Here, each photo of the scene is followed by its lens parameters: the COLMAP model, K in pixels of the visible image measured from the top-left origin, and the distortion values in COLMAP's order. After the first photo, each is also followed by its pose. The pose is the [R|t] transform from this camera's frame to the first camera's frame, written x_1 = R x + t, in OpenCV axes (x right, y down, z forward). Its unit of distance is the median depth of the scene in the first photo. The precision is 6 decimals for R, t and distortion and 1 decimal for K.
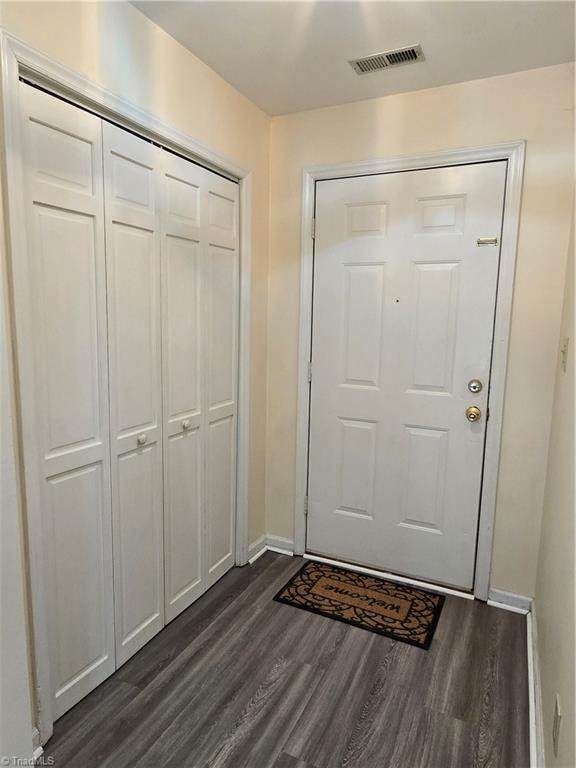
lens RADIAL K [[470.8, 0, 287.9], [0, 470.8, 383.7], [0, 0, 1]] dist [-0.001010, -0.000054]
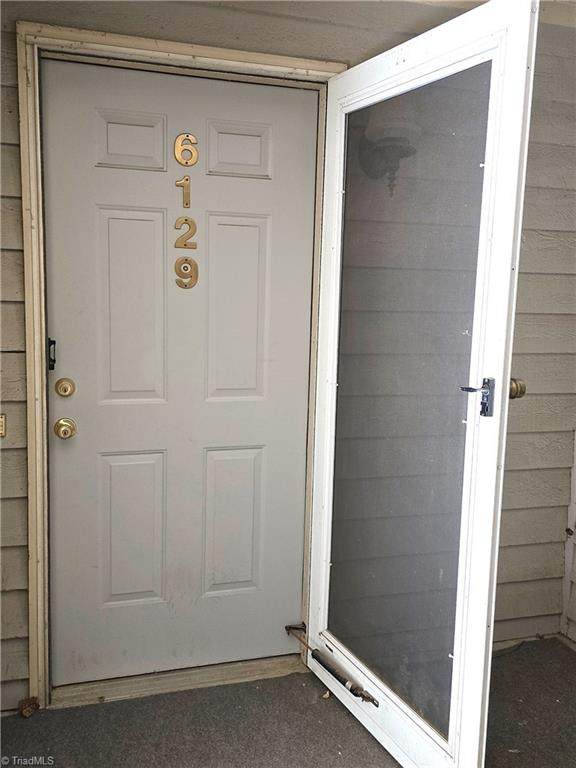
lens RADIAL K [[703.2, 0, 287.9], [0, 703.2, 383.5], [0, 0, 1]] dist [0.007375, 0.000000]
pose [[0.731401, -0.090629, 0.675899, -0.330695], [0.092291, 0.995166, 0.033569, -0.028796], [-0.675674, 0.037827, 0.736229, 0.153992]]
